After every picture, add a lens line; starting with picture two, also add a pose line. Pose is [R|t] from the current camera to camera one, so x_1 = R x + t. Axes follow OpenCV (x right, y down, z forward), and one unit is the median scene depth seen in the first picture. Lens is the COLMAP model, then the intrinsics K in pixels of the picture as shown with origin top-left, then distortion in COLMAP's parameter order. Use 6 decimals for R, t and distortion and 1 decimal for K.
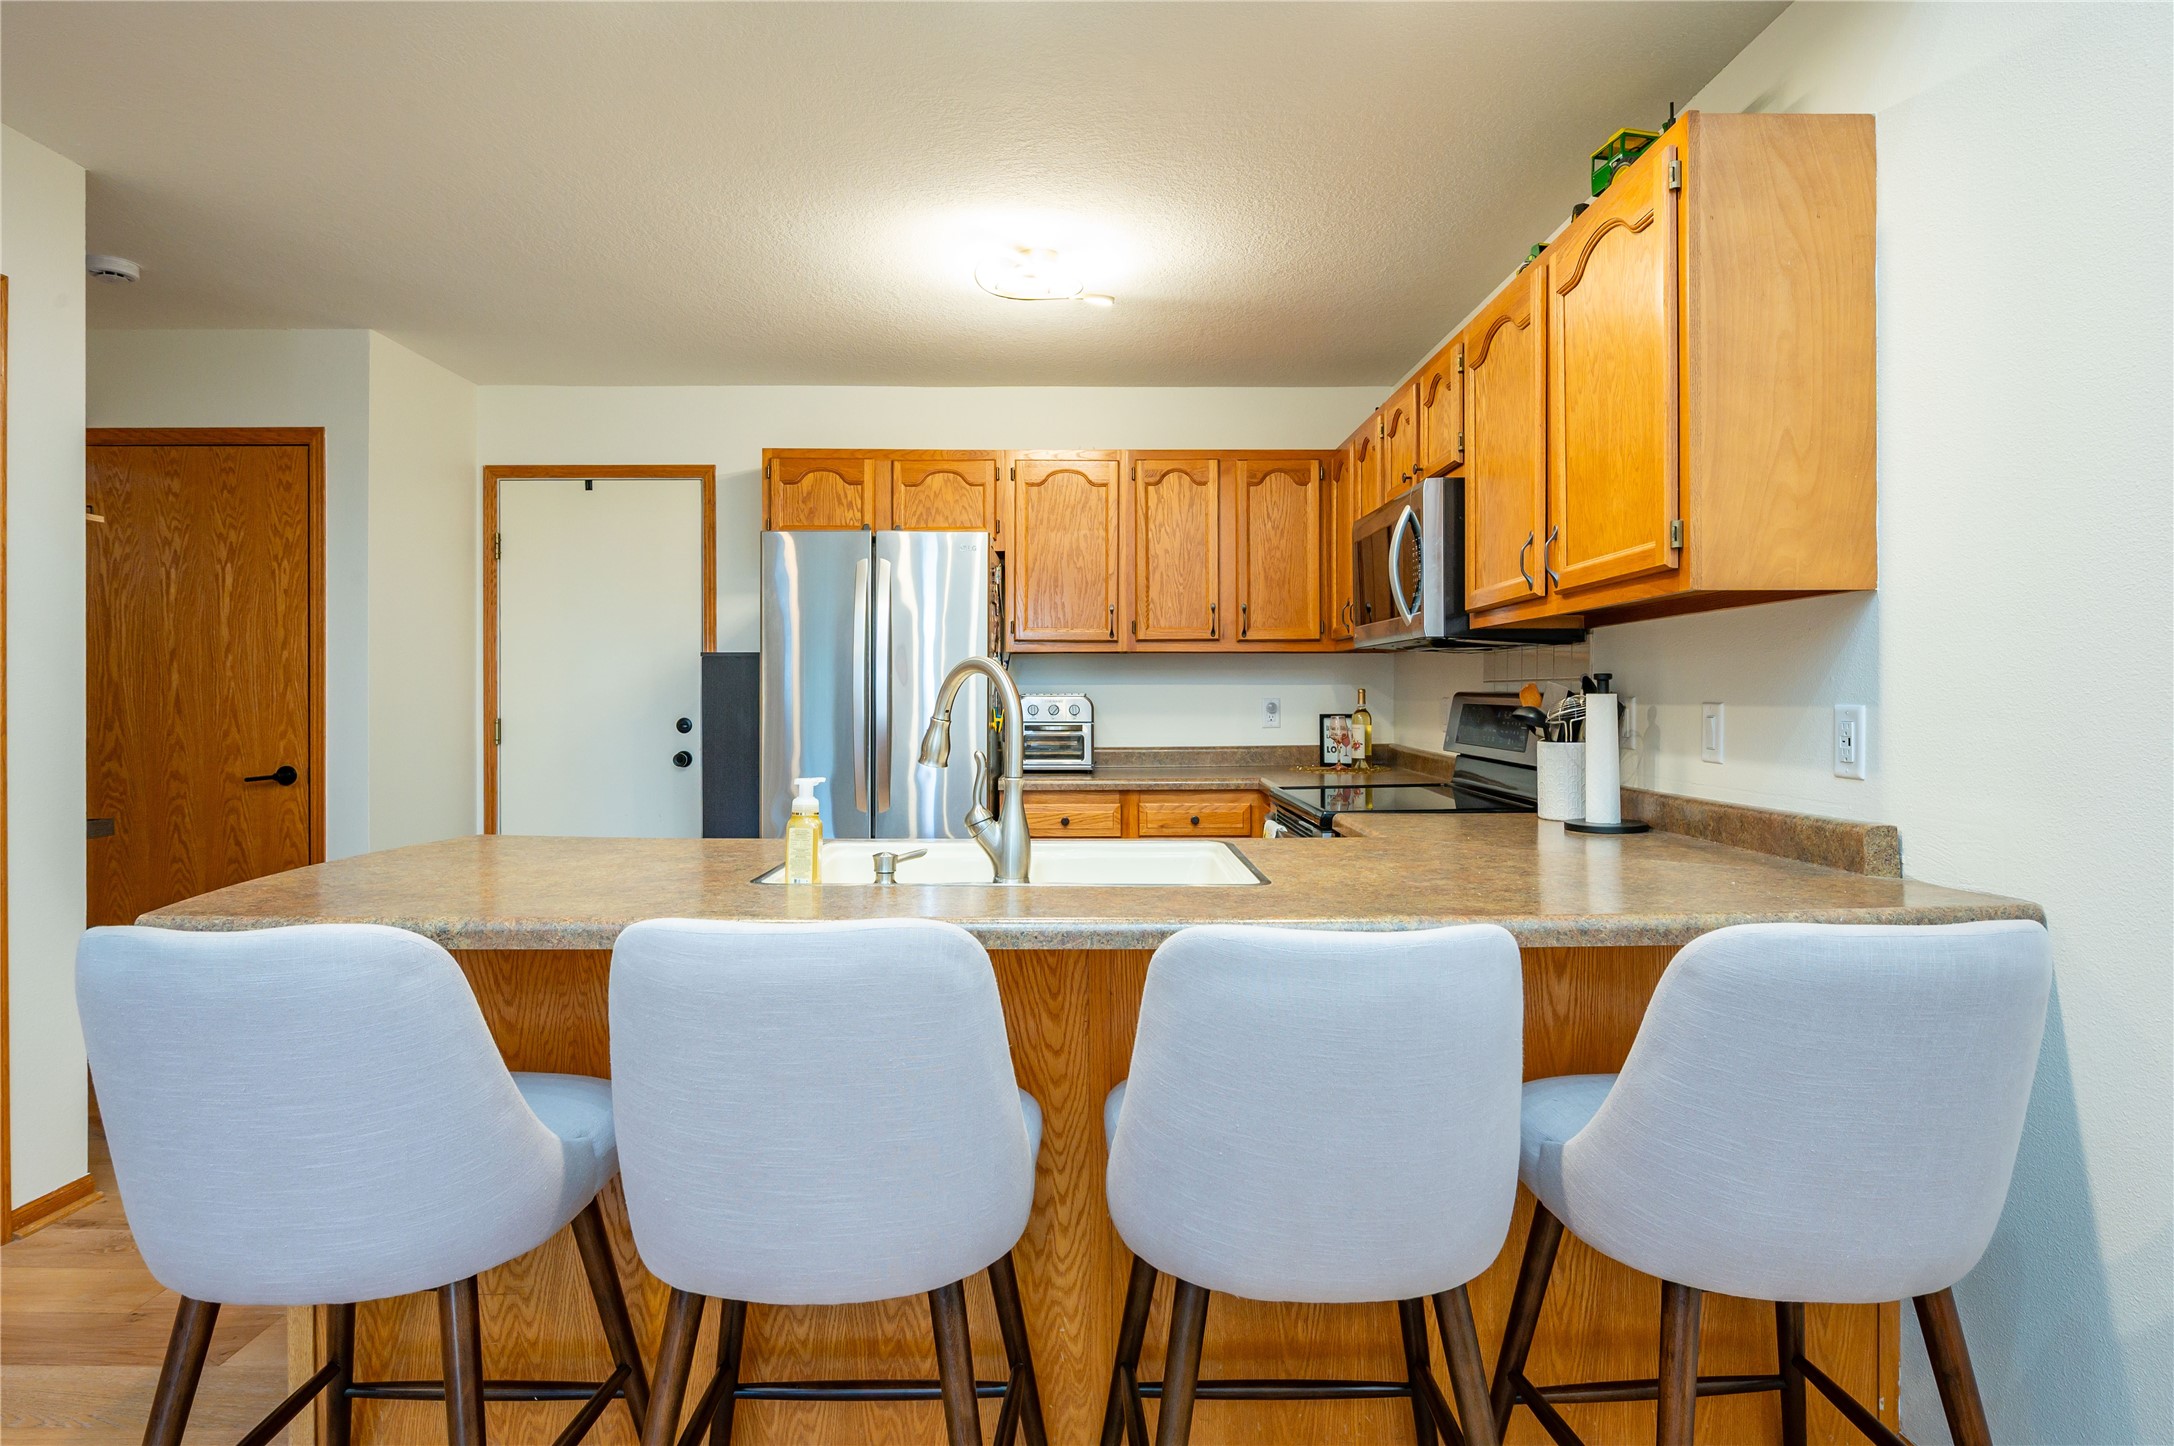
lens RADIAL K [[1174.9, 0, 1089.3], [0, 1174.9, 695.1], [0, 0, 1]] dist [0.000279, 0.000155]
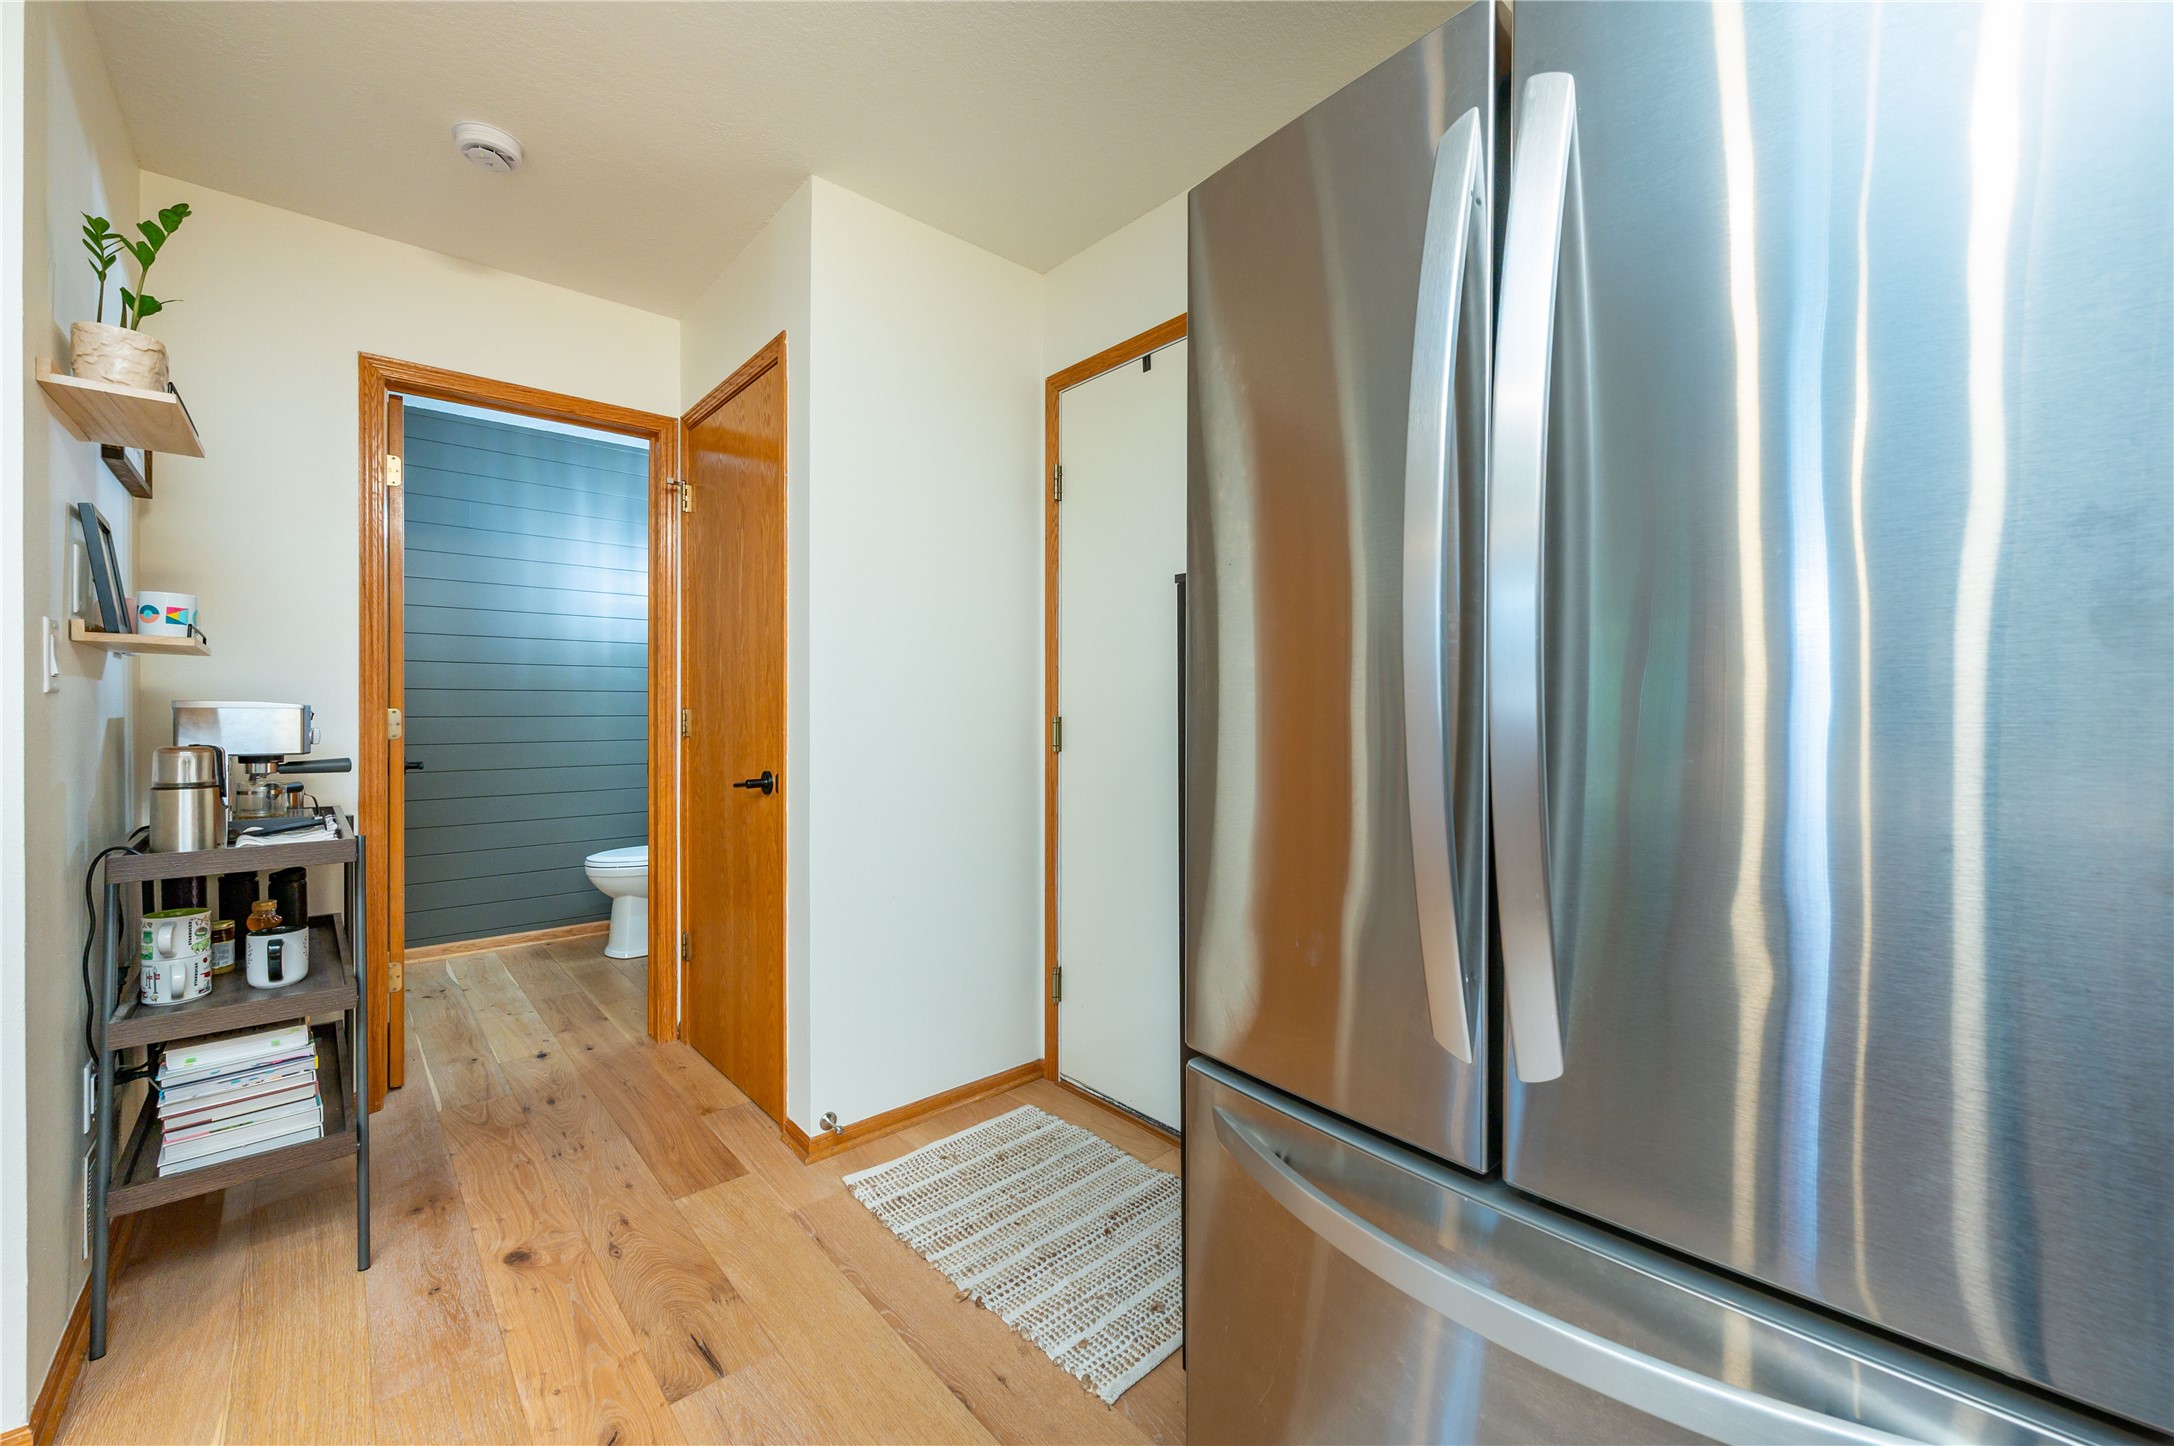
lens RADIAL K [[869.6, 0, 1088.4], [0, 869.6, 703.3], [0, 0, 1]] dist [-0.000360, -0.000547]
pose [[0.661456, 0.001225, -0.749983, -0.082001], [-0.003254, 0.999994, -0.001237, 0.012365], [0.749977, 0.003258, 0.661456, 0.653830]]
